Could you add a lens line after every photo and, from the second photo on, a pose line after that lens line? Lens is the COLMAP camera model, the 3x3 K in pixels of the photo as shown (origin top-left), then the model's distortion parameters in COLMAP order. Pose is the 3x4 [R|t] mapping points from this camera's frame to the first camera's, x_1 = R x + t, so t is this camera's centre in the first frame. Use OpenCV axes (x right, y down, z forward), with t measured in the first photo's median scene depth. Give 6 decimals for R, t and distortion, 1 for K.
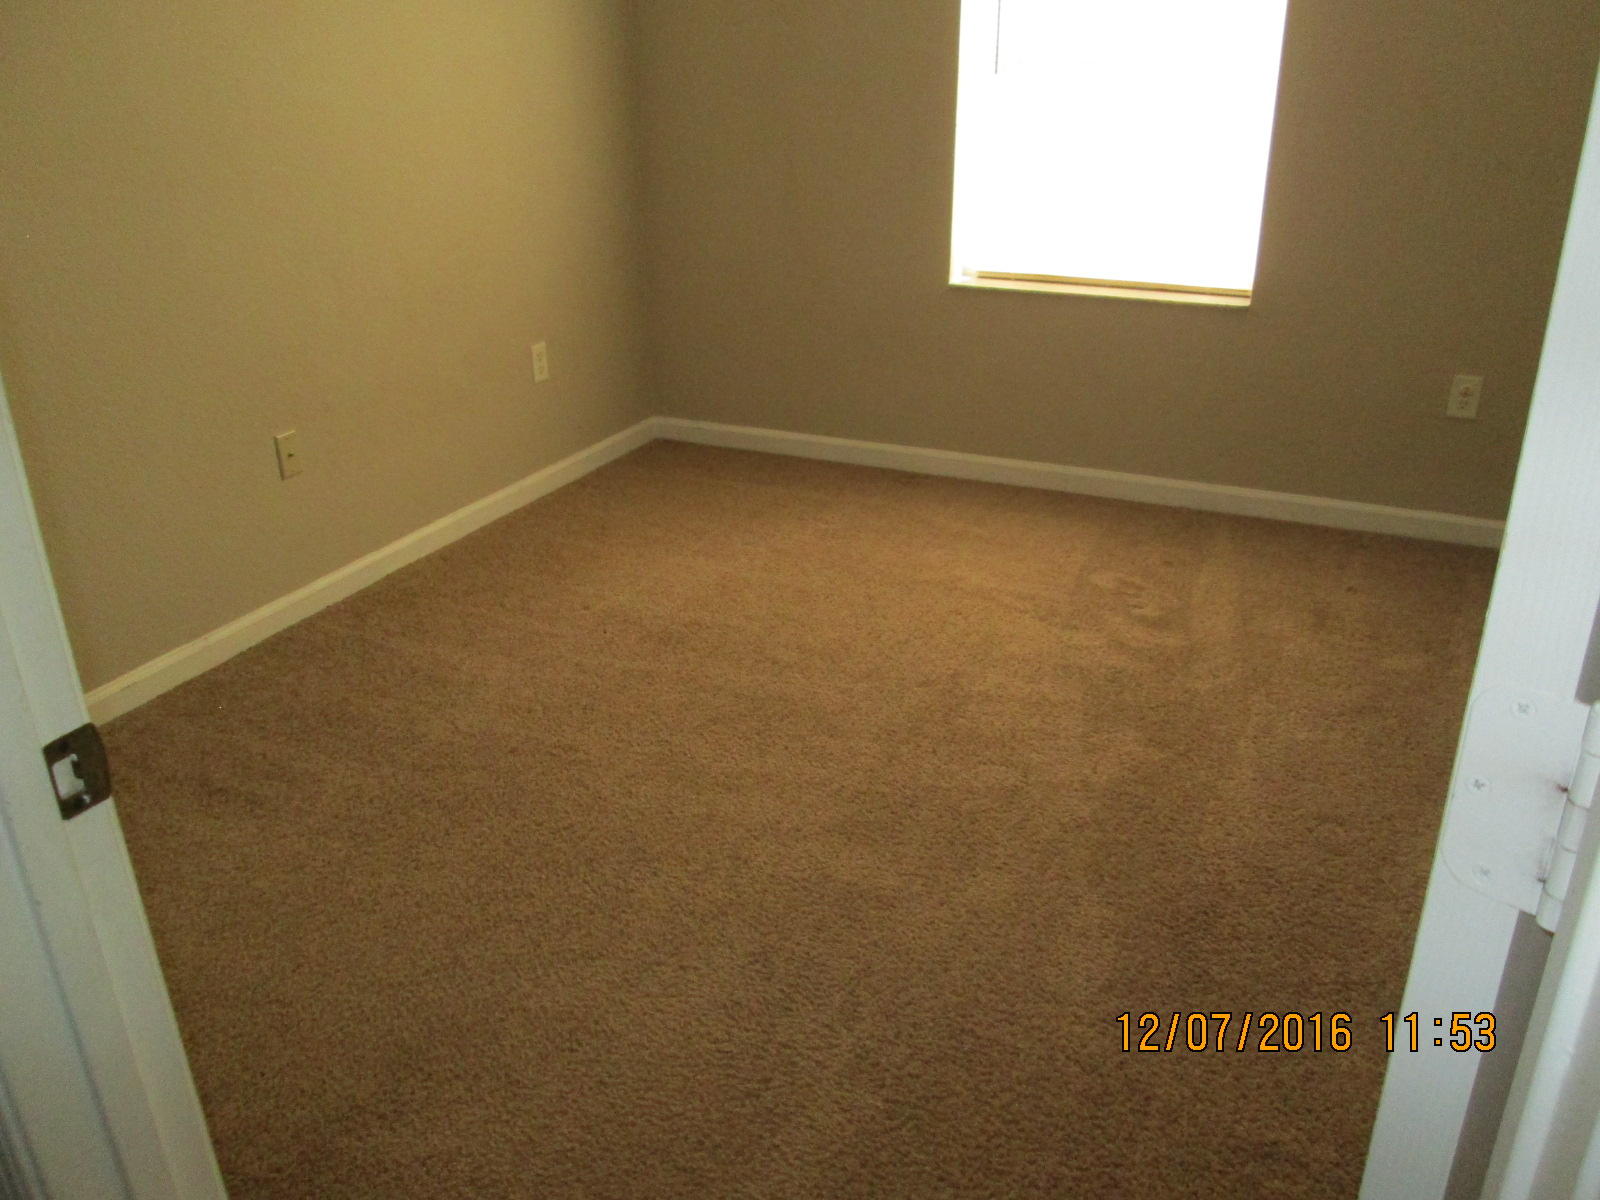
lens RADIAL K [[1301.3, 0, 799.3], [0, 1301.3, 596.7], [0, 0, 1]] dist [-0.073459, 0.036076]
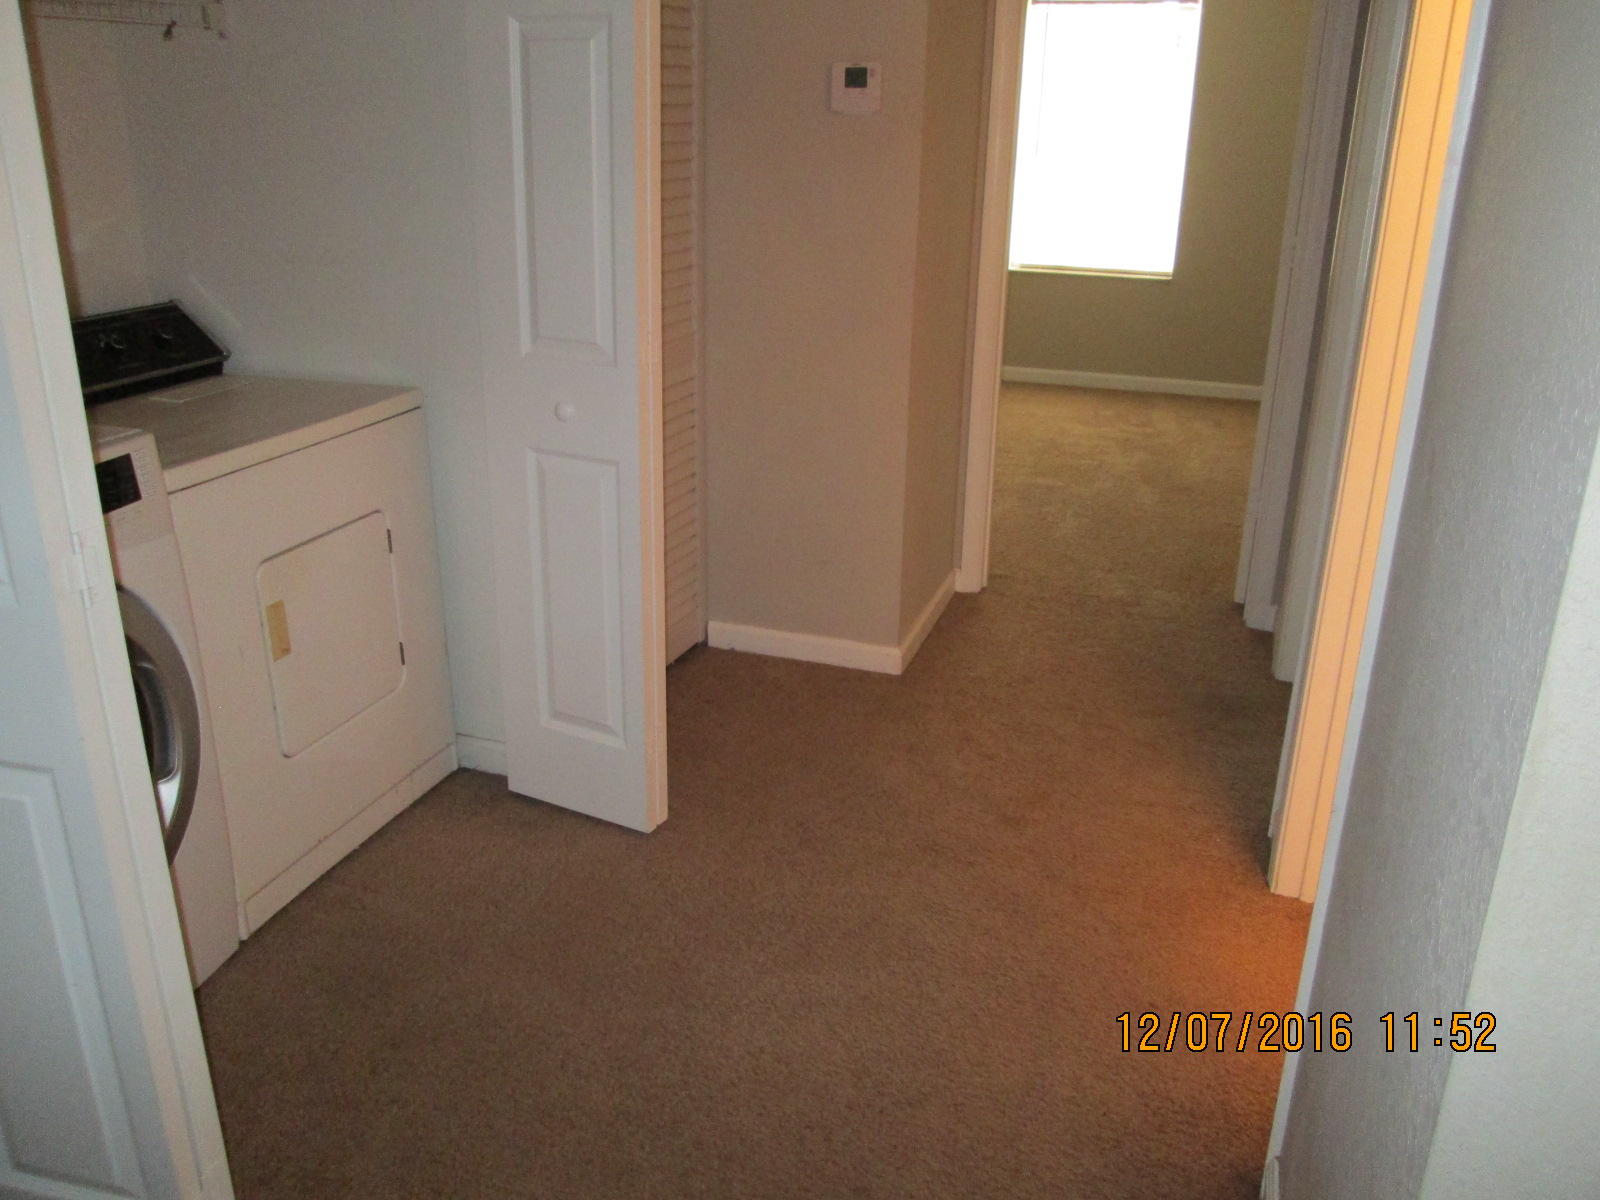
lens RADIAL K [[1301.3, 0, 799.6], [0, 1301.3, 599.8], [0, 0, 1]] dist [-0.073459, 0.036076]
pose [[0.993524, -0.014275, 0.112725, -0.465729], [0.019615, 0.998730, -0.046405, 0.363038], [-0.111919, 0.048315, 0.992542, -0.896172]]
